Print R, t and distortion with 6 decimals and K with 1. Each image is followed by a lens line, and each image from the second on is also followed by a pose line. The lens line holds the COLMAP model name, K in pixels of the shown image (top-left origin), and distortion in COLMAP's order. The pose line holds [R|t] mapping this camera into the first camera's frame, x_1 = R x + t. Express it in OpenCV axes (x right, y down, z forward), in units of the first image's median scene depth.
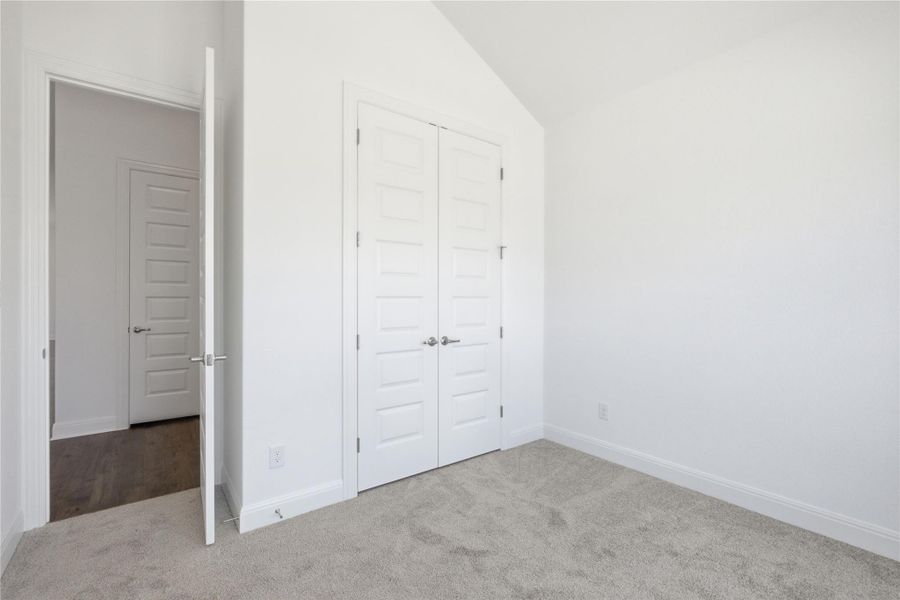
lens RADIAL K [[401.1, 0, 451.9], [0, 401.1, 301.2], [0, 0, 1]] dist [0.001532, 0.000026]
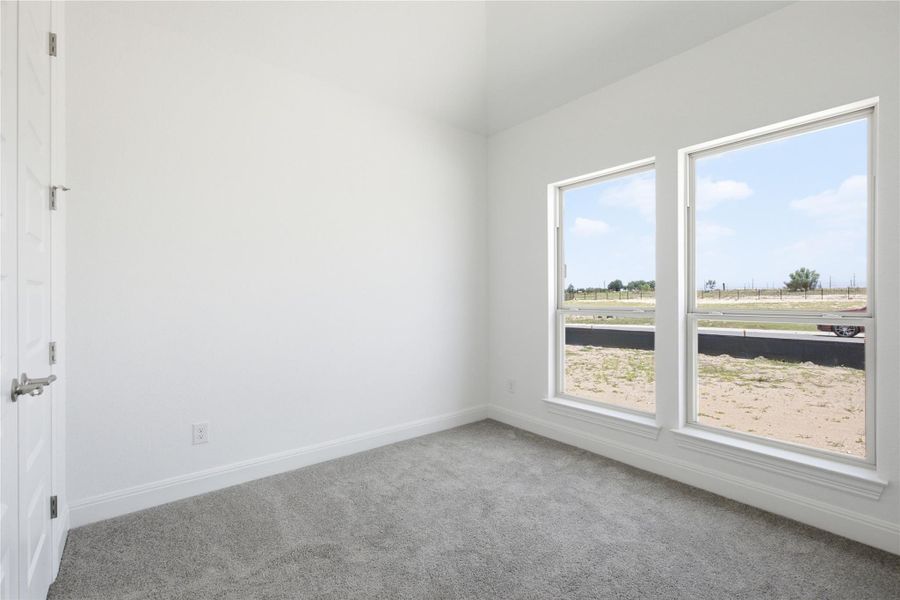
lens RADIAL K [[401.1, 0, 451.7], [0, 401.1, 298.8], [0, 0, 1]] dist [0.001532, 0.000026]
pose [[-0.032446, 0.000540, 0.999473, -0.522582], [0.001168, 0.999999, -0.000502, 0.014253], [-0.999473, 0.001151, -0.032446, 0.658786]]
